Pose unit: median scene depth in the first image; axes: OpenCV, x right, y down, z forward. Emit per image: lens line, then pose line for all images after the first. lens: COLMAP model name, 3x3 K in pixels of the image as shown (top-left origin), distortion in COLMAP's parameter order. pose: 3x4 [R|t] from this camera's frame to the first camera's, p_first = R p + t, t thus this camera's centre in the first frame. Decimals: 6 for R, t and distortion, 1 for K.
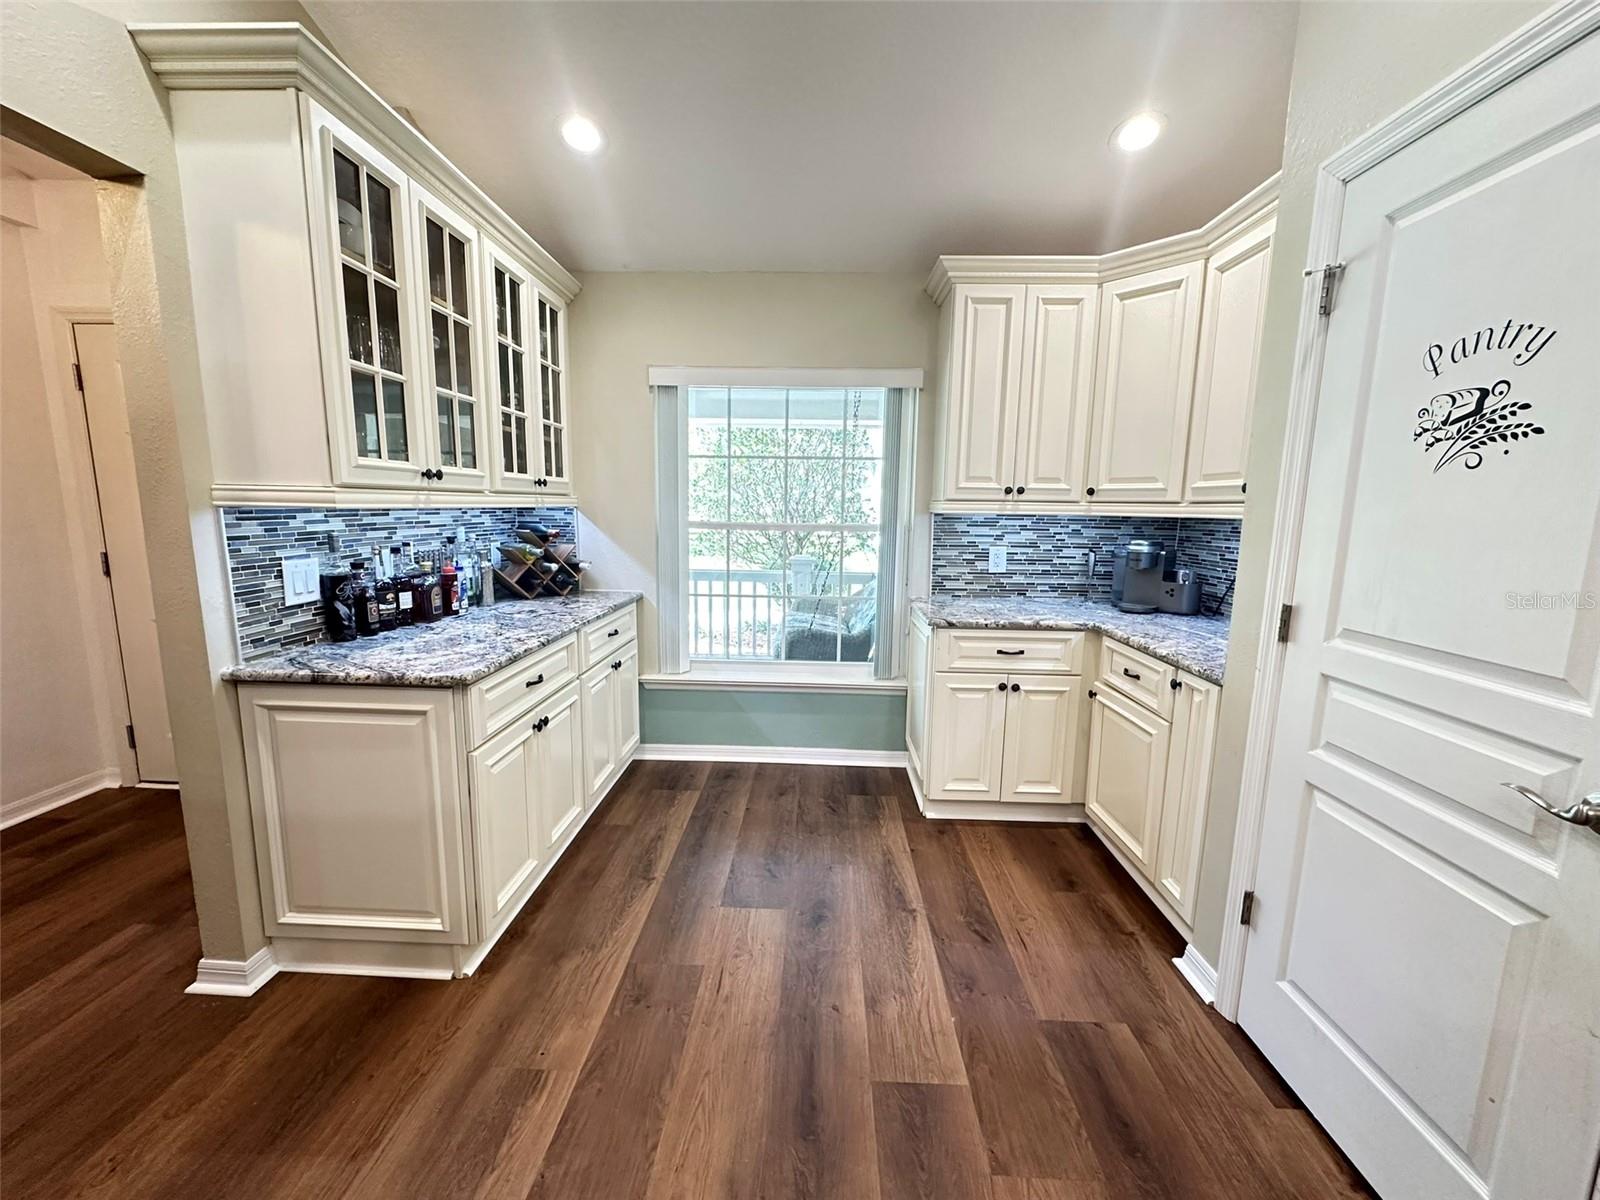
lens RADIAL K [[635.3, 0, 801.5], [0, 635.3, 598.3], [0, 0, 1]] dist [-0.003687, 0.001196]
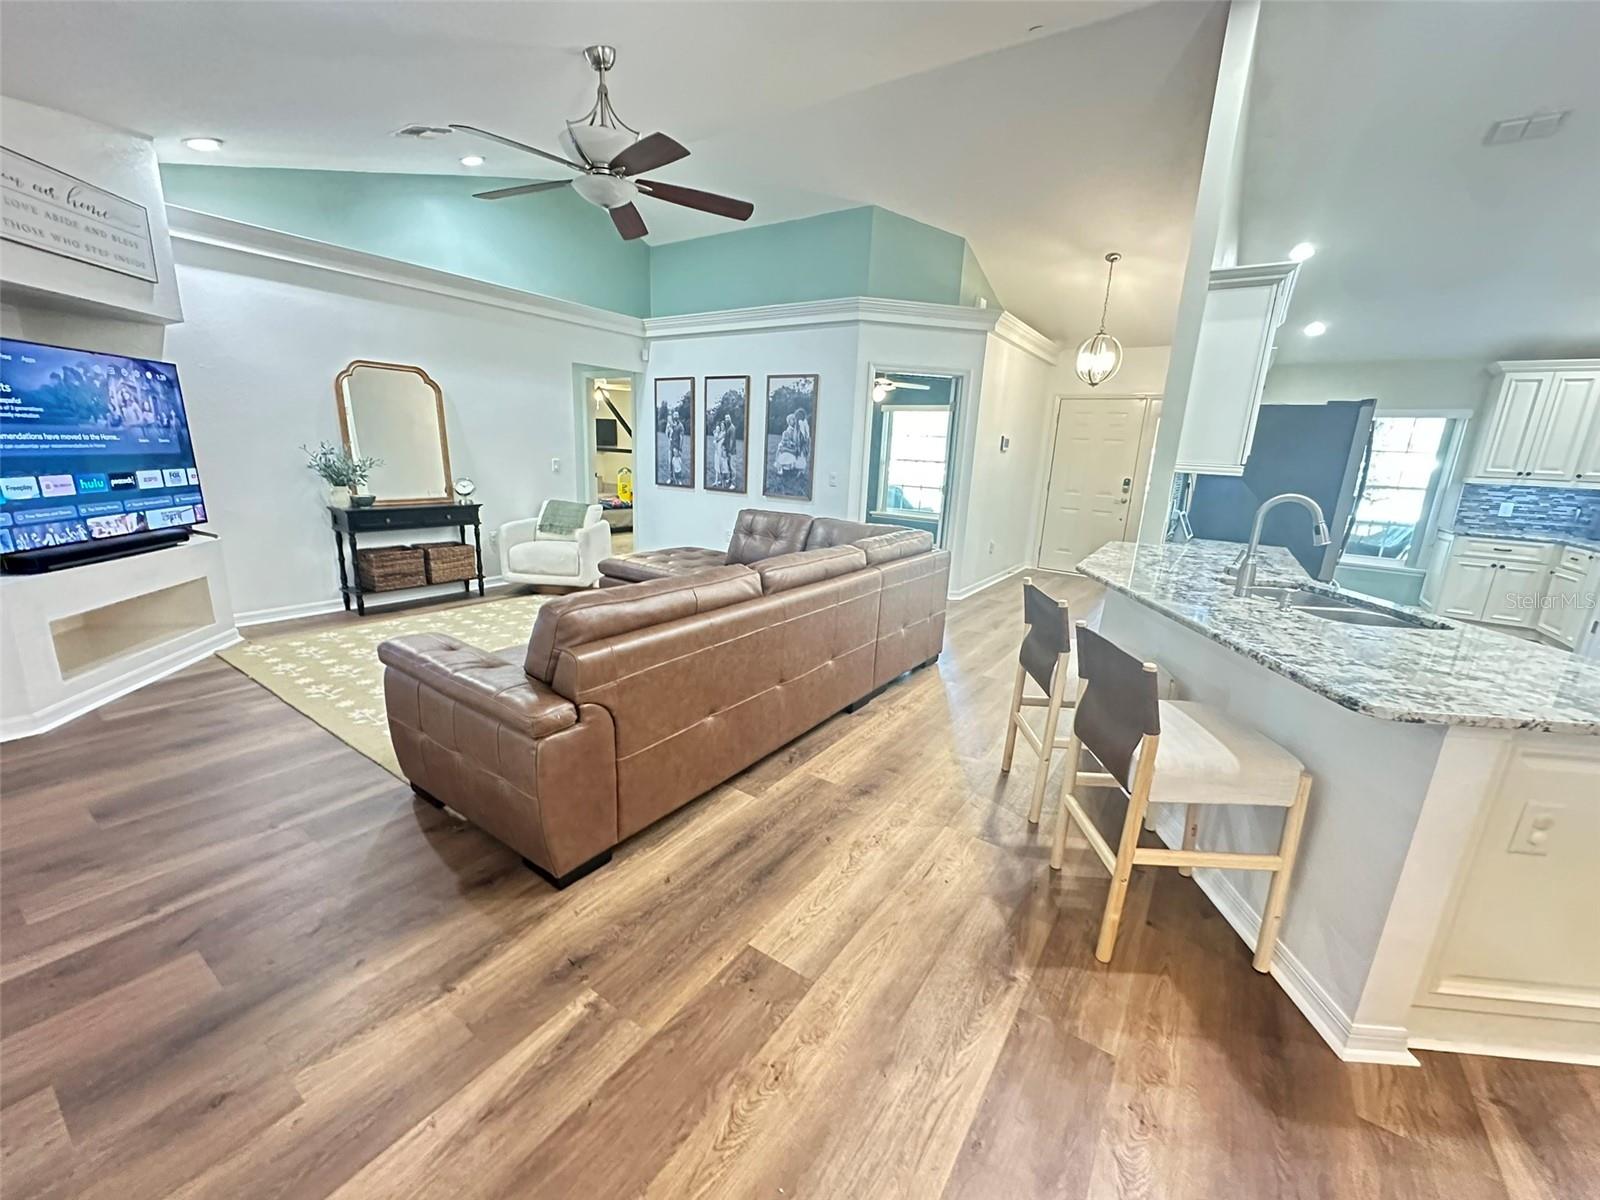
lens RADIAL K [[635.3, 0, 801.8], [0, 635.3, 602.2], [0, 0, 1]] dist [-0.003687, 0.001196]
pose [[0.844764, 0.147822, -0.514318, -0.504219], [-0.107657, 0.988386, 0.107250, 0.263067], [0.524199, -0.035231, 0.850867, -1.915663]]
